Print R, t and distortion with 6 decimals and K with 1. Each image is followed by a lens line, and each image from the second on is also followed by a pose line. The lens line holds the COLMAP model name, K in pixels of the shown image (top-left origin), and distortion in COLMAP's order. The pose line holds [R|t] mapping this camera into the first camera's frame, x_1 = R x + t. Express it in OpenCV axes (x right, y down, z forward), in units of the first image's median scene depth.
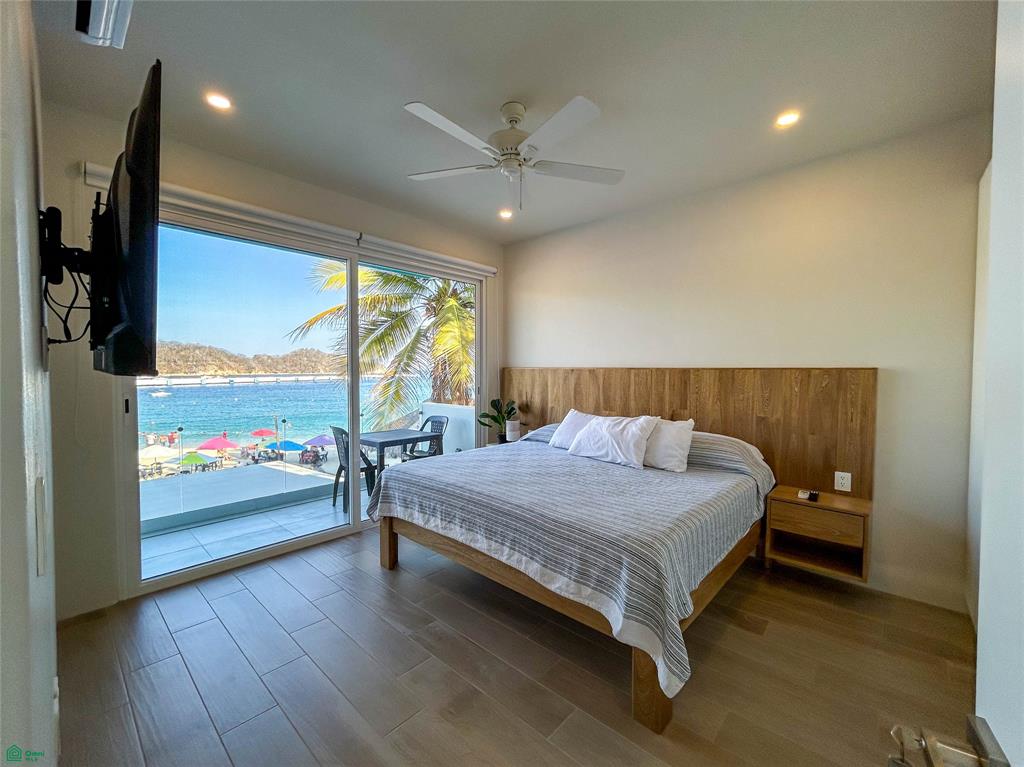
lens RADIAL K [[425.1, 0, 512.0], [0, 425.1, 383.5], [0, 0, 1]] dist [0.000291, 0.000043]
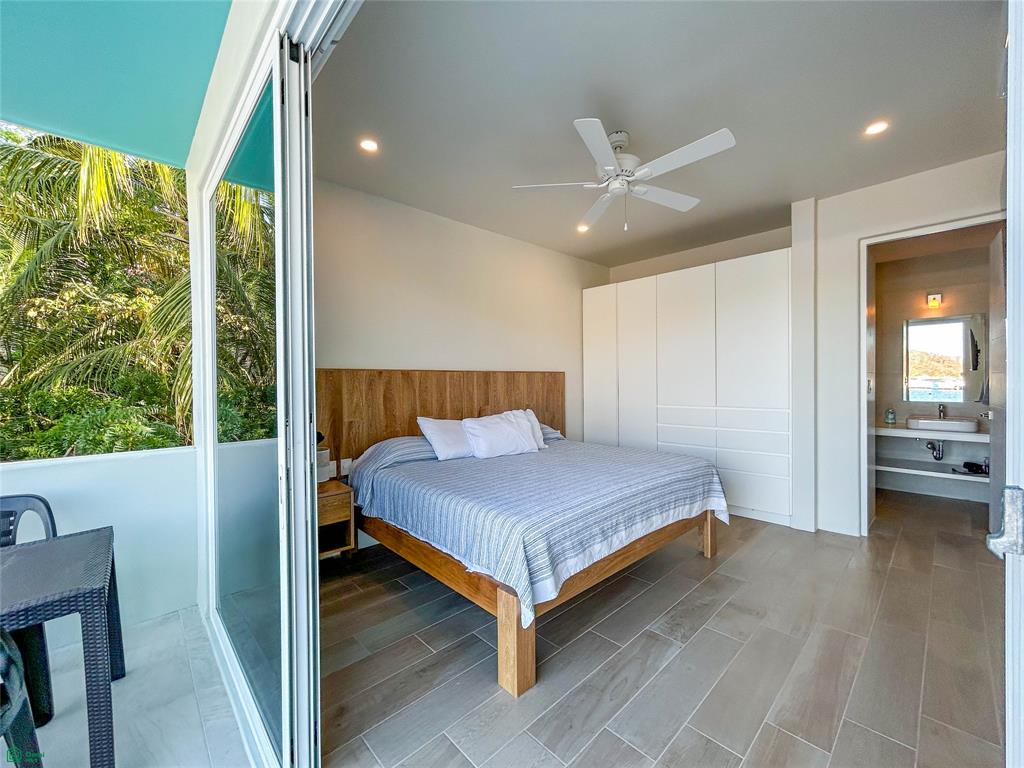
lens RADIAL K [[415.0, 0, 512.0], [0, 415.0, 384.0], [0, 0, 1]] dist [-0.000274, -0.000024]
pose [[0.069551, -0.014673, 0.997470, -0.865490], [0.039321, 0.999155, 0.011956, -0.010984], [-0.996803, 0.038390, 0.070069, 0.943922]]
